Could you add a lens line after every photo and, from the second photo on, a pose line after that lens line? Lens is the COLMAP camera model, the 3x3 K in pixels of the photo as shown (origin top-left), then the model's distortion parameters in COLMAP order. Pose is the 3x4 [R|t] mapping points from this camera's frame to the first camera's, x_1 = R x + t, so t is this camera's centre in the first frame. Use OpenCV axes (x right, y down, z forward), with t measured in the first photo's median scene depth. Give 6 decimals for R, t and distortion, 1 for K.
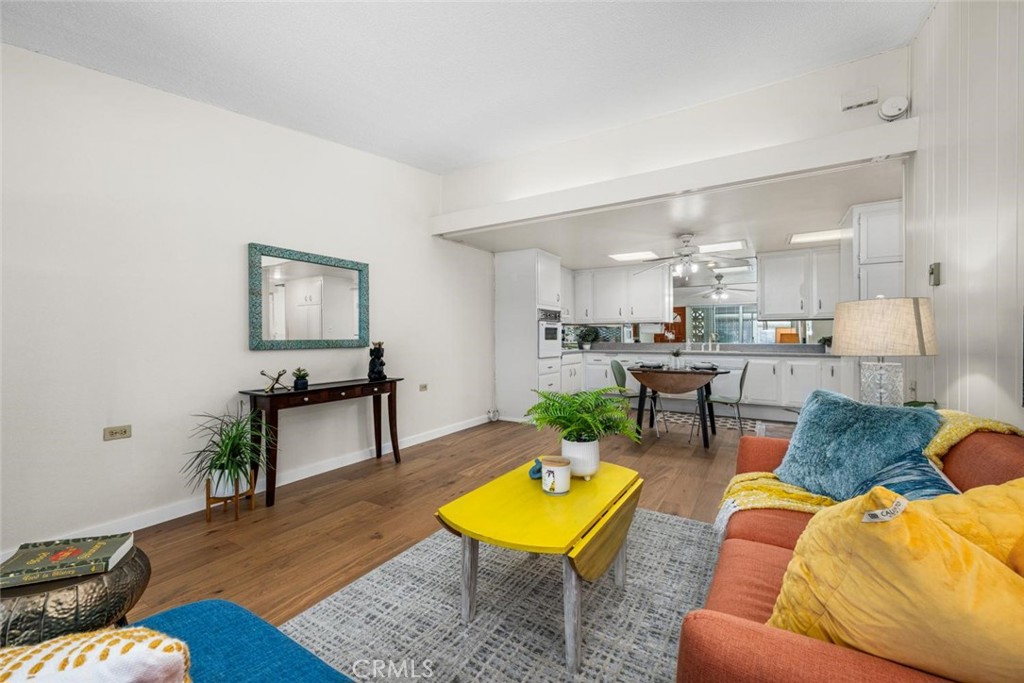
lens RADIAL K [[414.0, 0, 509.4], [0, 414.0, 336.9], [0, 0, 1]] dist [0.000020, -0.000022]
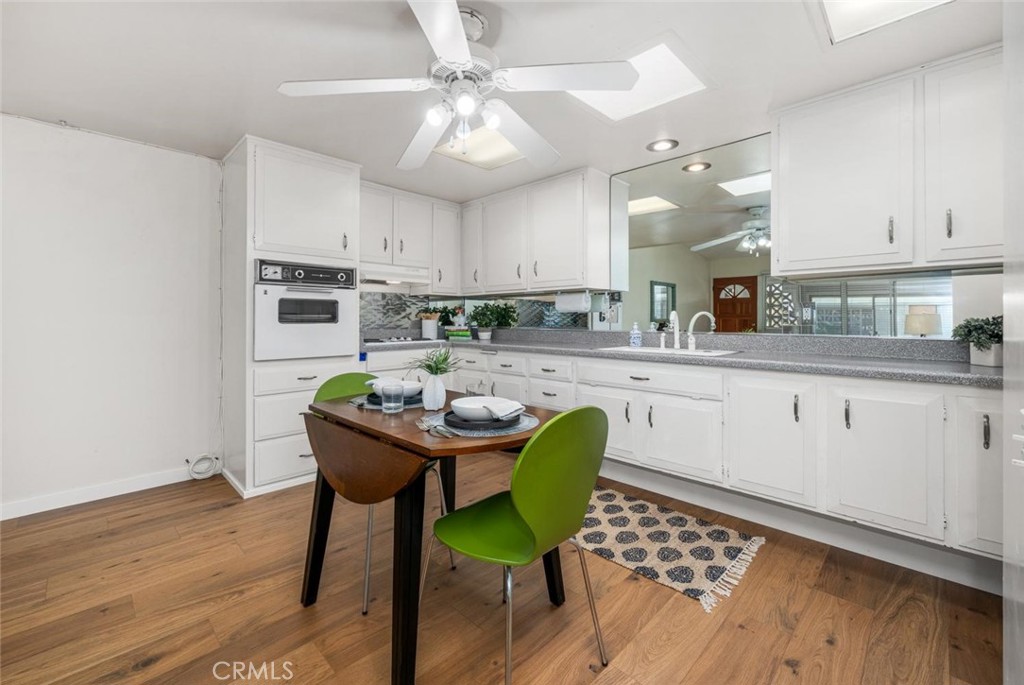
lens RADIAL K [[427.0, 0, 510.5], [0, 427.0, 319.6], [0, 0, 1]] dist [0.000792, 0.000211]
pose [[0.974899, 0.003783, -0.222614, 0.685390], [-0.003399, 0.999992, 0.002111, -0.000100], [0.222620, -0.001301, 0.974904, 0.831909]]
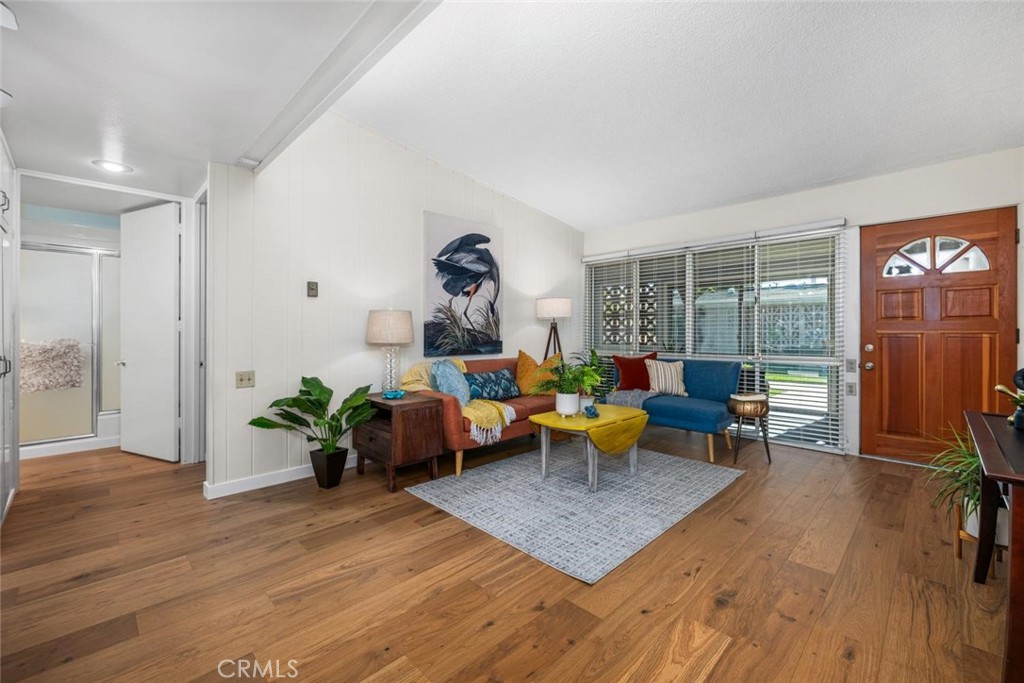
lens RADIAL K [[425.0, 0, 515.9], [0, 425.0, 333.0], [0, 0, 1]] dist [0.001837, 0.000203]
pose [[-0.973455, 0.005221, 0.228819, -0.008747], [0.006052, 0.999977, 0.002930, 0.001141], [-0.228799, 0.004237, -0.973465, 1.367784]]
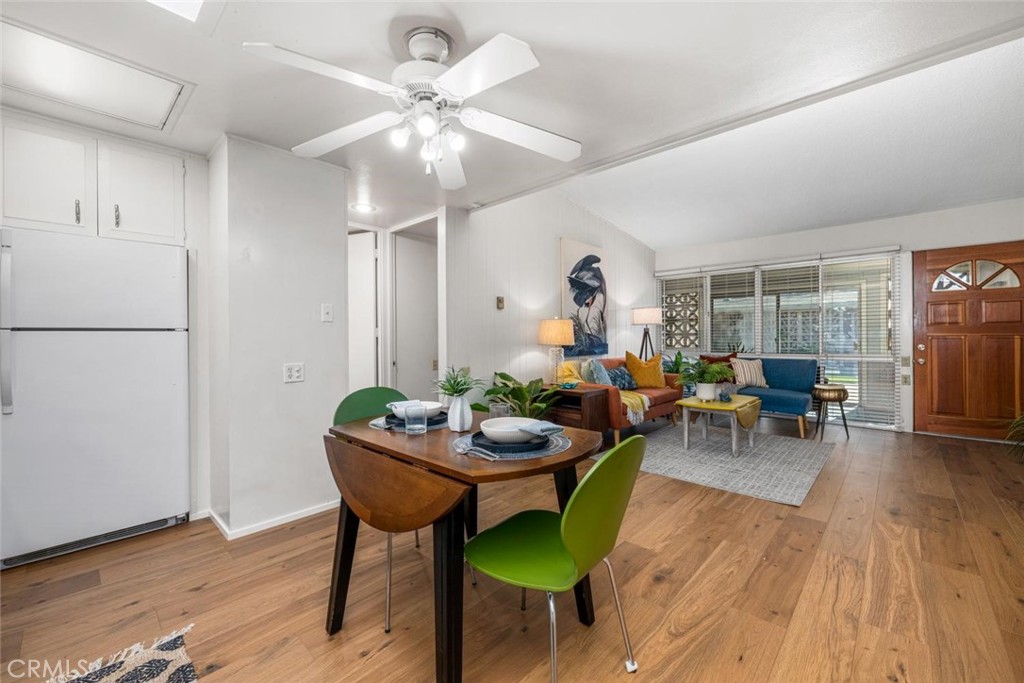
lens RADIAL K [[414.0, 0, 509.4], [0, 414.0, 336.9], [0, 0, 1]] dist [0.000020, -0.000022]
pose [[-0.979162, 0.010894, 0.202787, 0.366429], [0.011135, 0.999938, 0.000046, -0.000163], [-0.202774, 0.002303, -0.979223, 1.666301]]
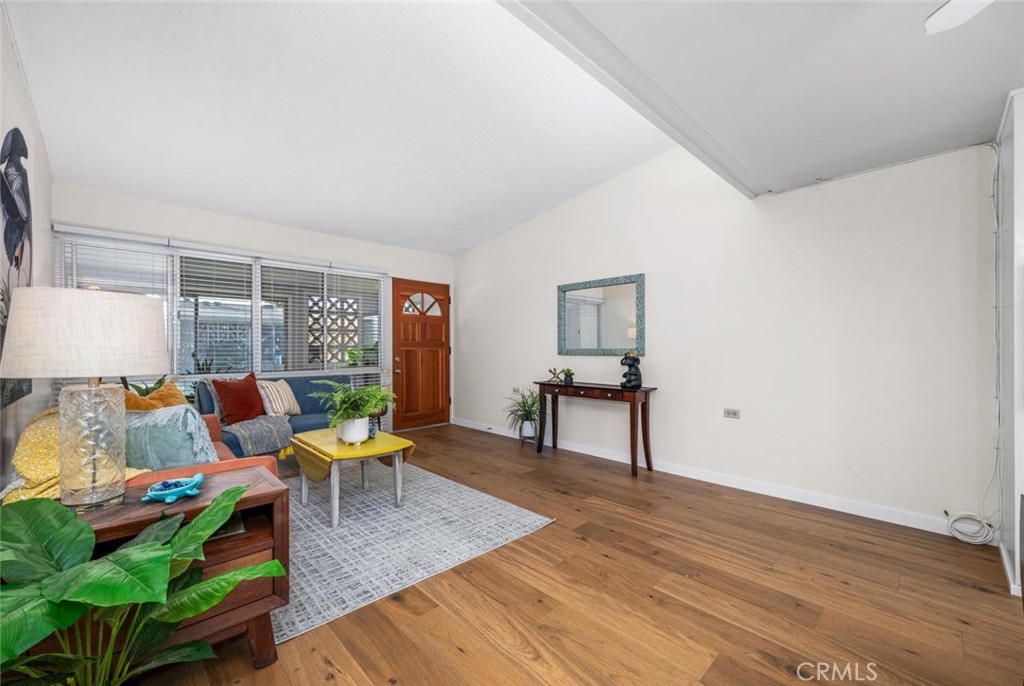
lens RADIAL K [[411.5, 0, 512.4], [0, 411.5, 346.5], [0, 0, 1]] dist [-0.000667, -0.000144]
pose [[-0.248951, 0.001939, -0.968514, 0.726400], [0.003716, 0.999993, 0.001047, -0.000733], [0.968509, -0.003338, -0.248957, 0.965716]]
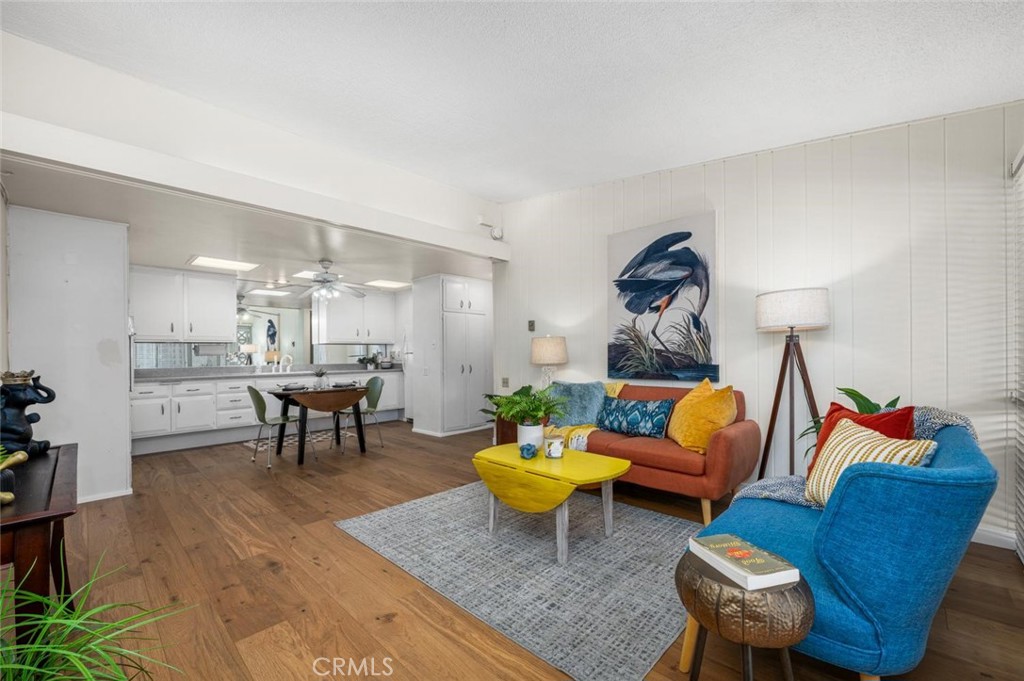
lens RADIAL K [[411.3, 0, 516.6], [0, 411.3, 351.8], [0, 0, 1]] dist [-0.000505, -0.000086]
pose [[0.206019, 0.007841, 0.978517, -0.637276], [0.013425, 0.999851, -0.010839, 0.003322], [-0.978456, 0.015370, 0.205883, 0.381115]]
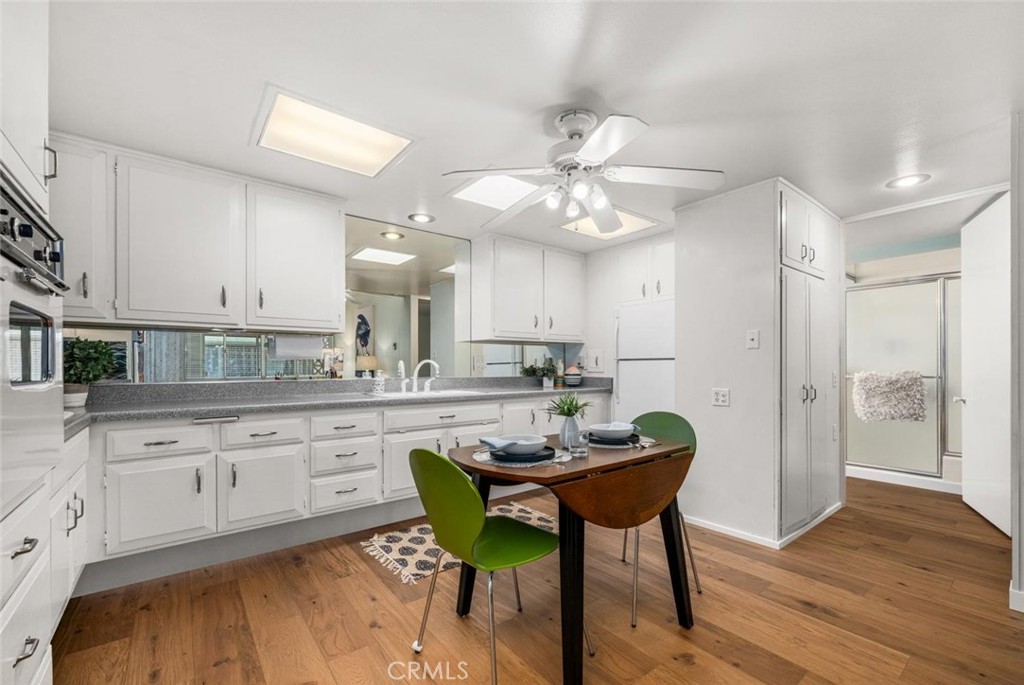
lens RADIAL K [[429.7, 0, 521.2], [0, 429.7, 364.0], [0, 0, 1]] dist [0.000720, -0.000045]
pose [[0.333882, 0.006313, 0.942594, 0.002994], [0.001383, 0.999973, -0.007187, 0.001231], [-0.942614, 0.003703, 0.333864, 1.139840]]
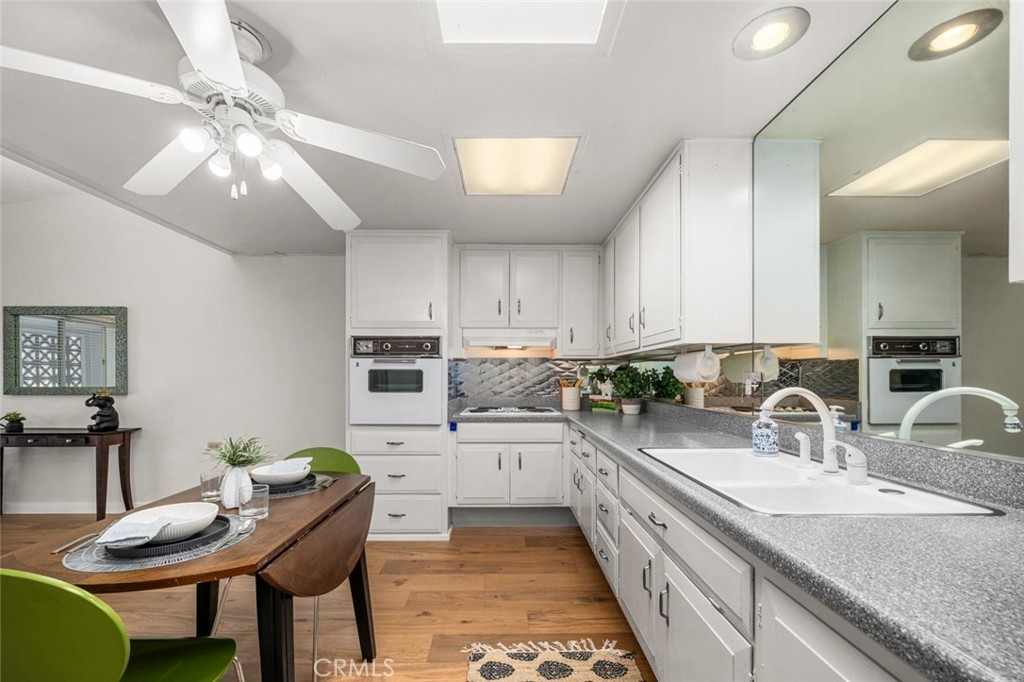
lens RADIAL K [[420.7, 0, 512.6], [0, 420.7, 377.5], [0, 0, 1]] dist [-0.002888, -0.000387]
pose [[0.540375, 0.007768, -0.841389, 0.964556], [-0.003652, 0.999970, 0.006886, -0.025443], [0.841417, -0.000648, 0.540387, 1.260226]]
